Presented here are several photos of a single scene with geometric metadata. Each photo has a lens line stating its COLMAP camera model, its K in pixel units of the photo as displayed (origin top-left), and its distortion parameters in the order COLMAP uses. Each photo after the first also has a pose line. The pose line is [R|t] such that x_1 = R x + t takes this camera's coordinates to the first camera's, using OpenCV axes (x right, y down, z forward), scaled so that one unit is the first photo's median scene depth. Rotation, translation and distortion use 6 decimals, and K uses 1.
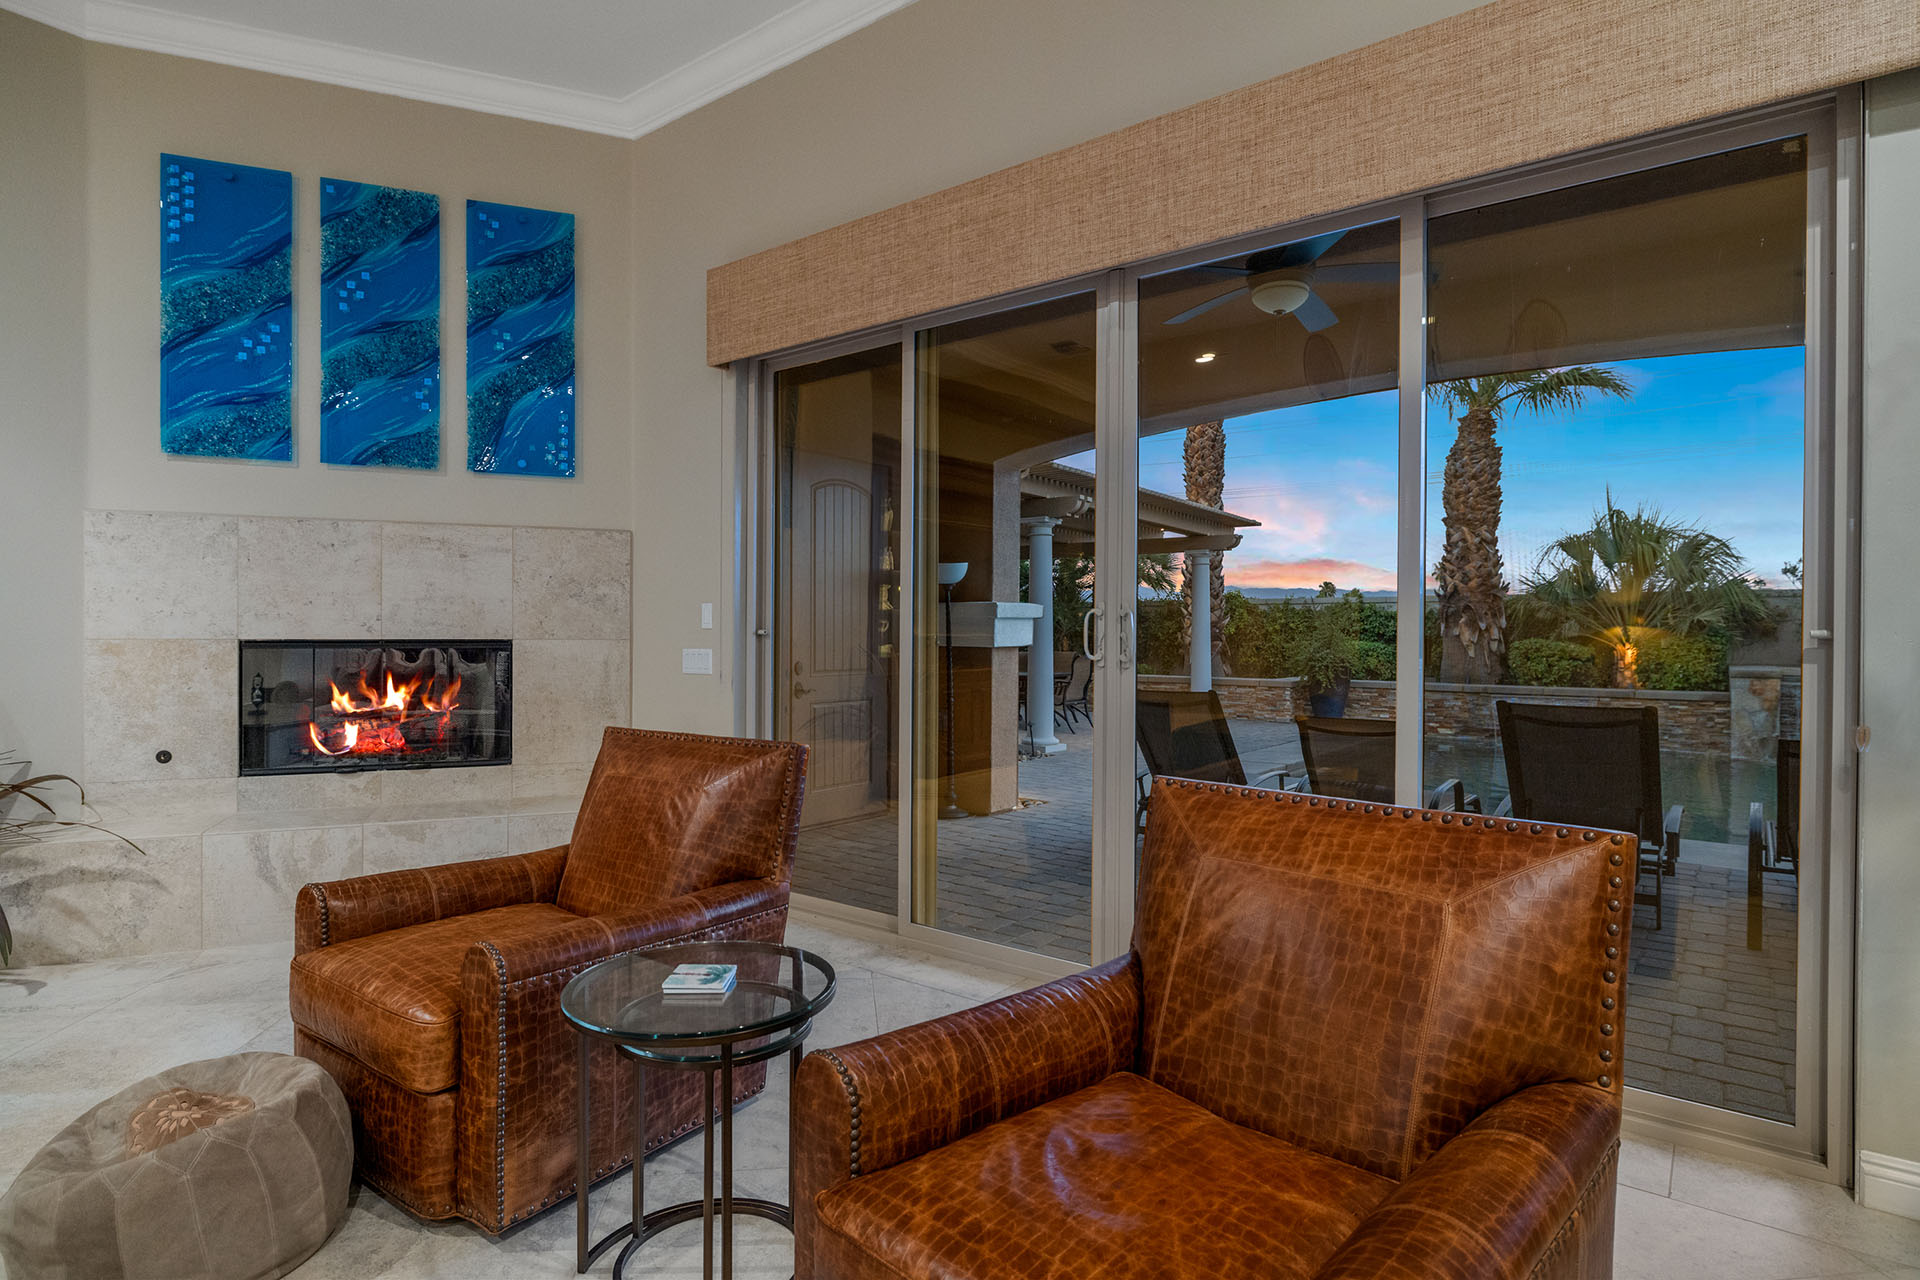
lens RADIAL K [[1002.4, 0, 958.8], [0, 1002.4, 642.3], [0, 0, 1]] dist [-0.006701, 0.001335]
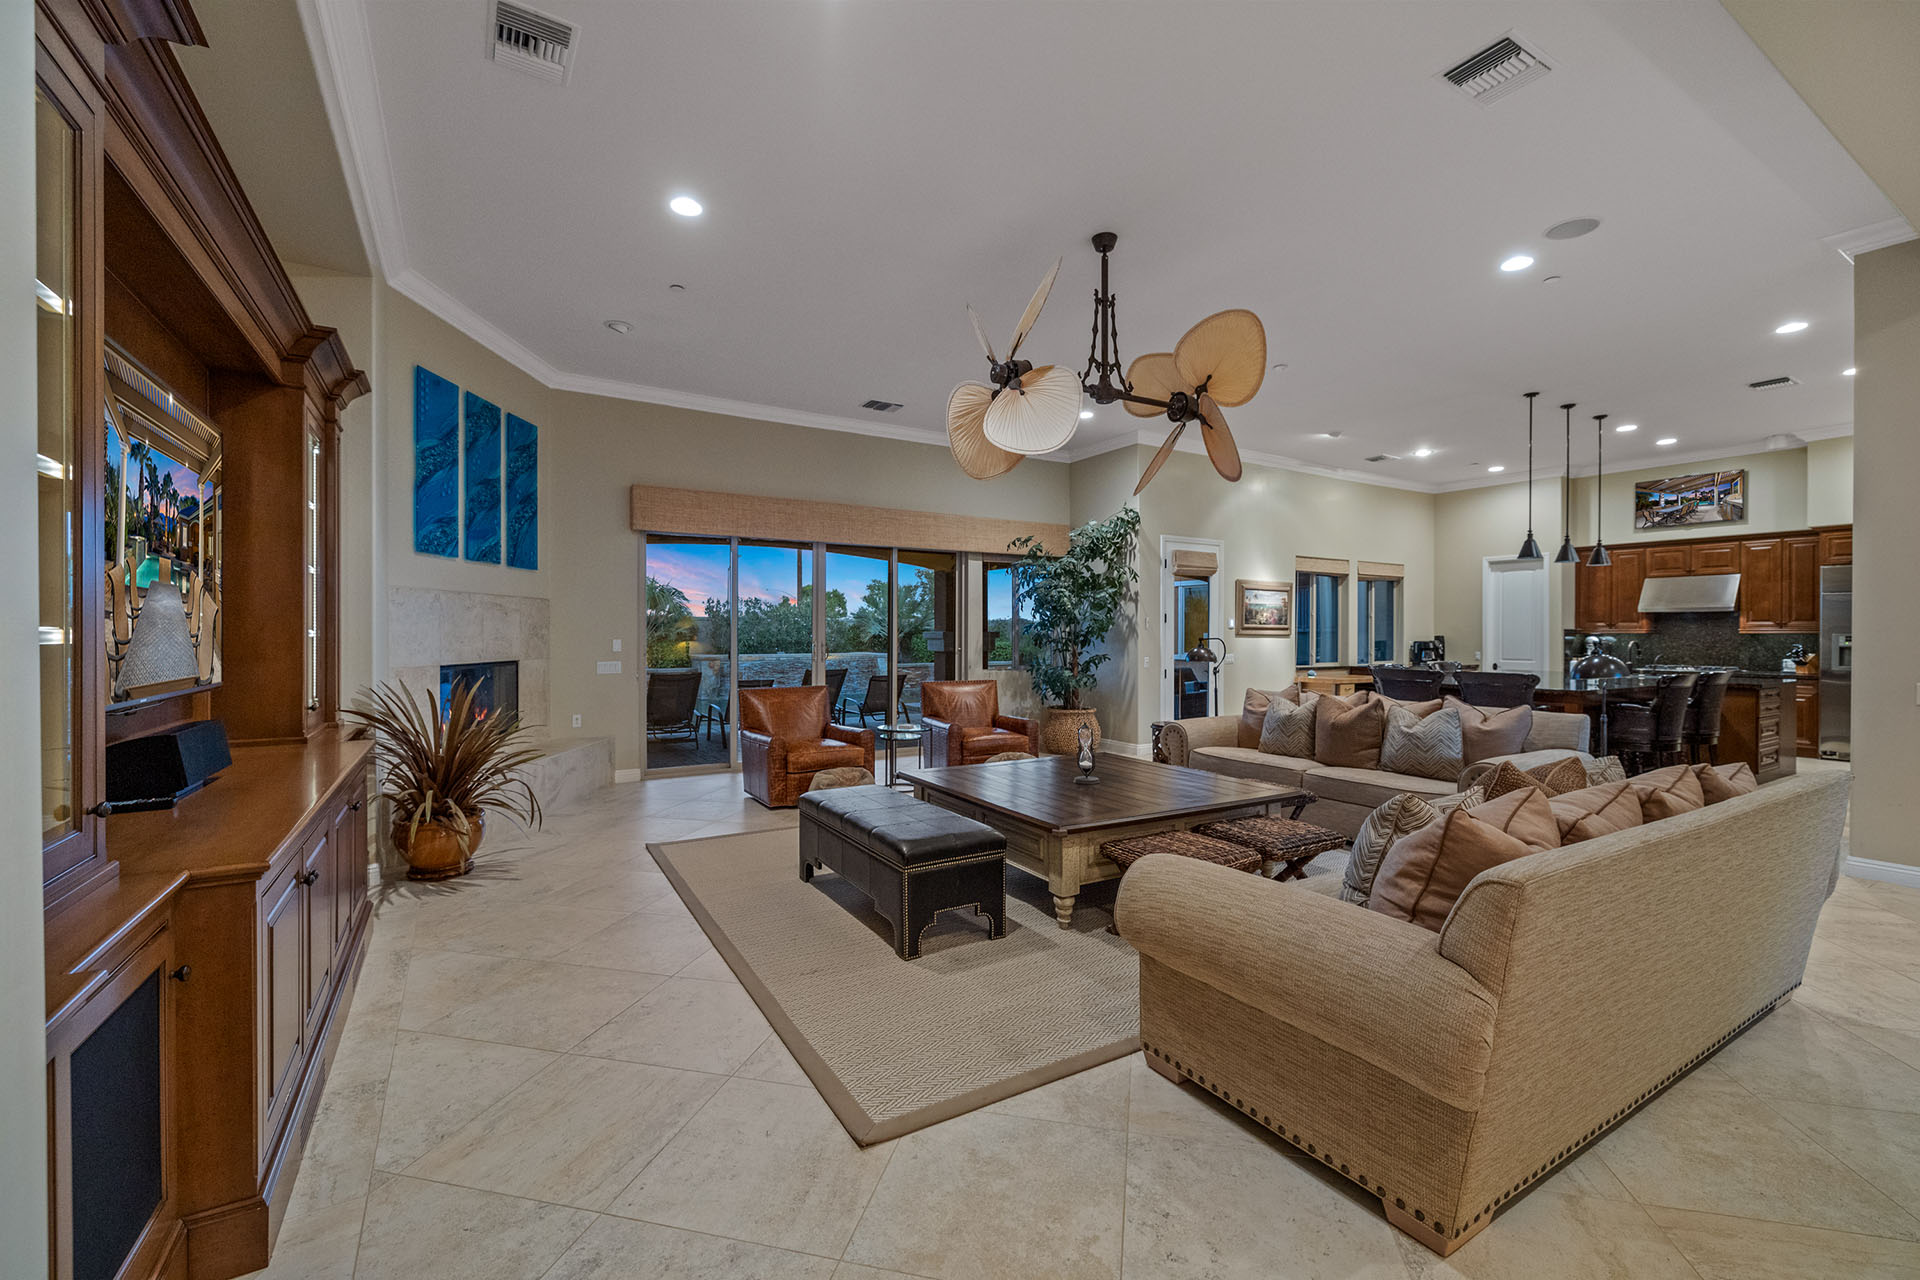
lens RADIAL K [[802.6, 0, 962.2], [0, 802.6, 636.0], [0, 0, 1]] dist [0.002061, 0.000193]
pose [[0.345924, -0.007717, 0.938231, -1.559287], [0.010668, 0.999934, 0.004292, -0.045245], [-0.938202, 0.008525, 0.345984, -0.243054]]
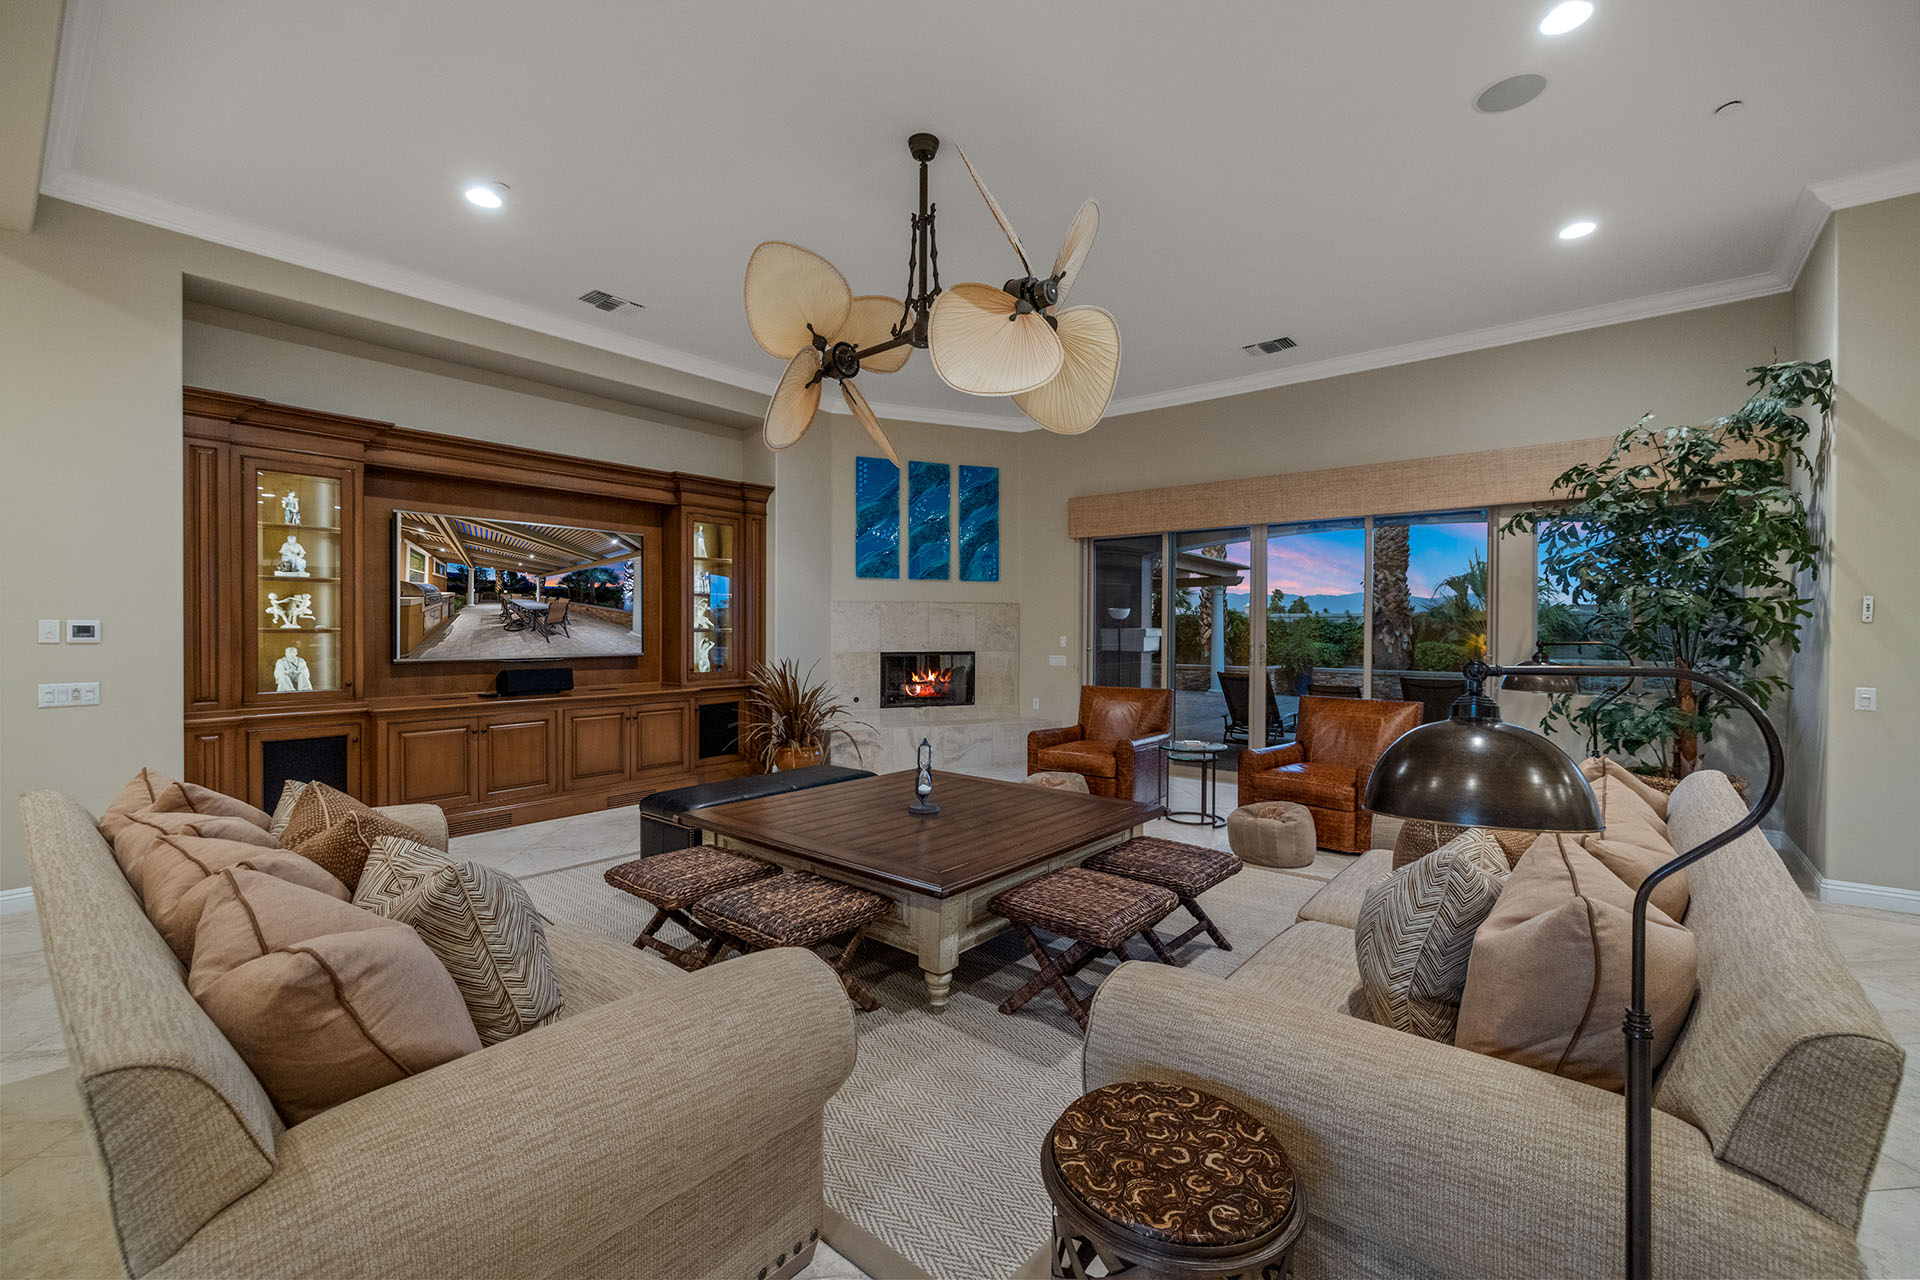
lens RADIAL K [[802.6, 0, 959.7], [0, 802.6, 640.7], [0, 0, 1]] dist [0.002061, 0.000193]
pose [[0.999801, -0.002541, -0.019774, -0.458250], [0.002604, 0.999991, 0.003198, -0.034392], [0.019766, -0.003249, 0.999799, -0.904717]]
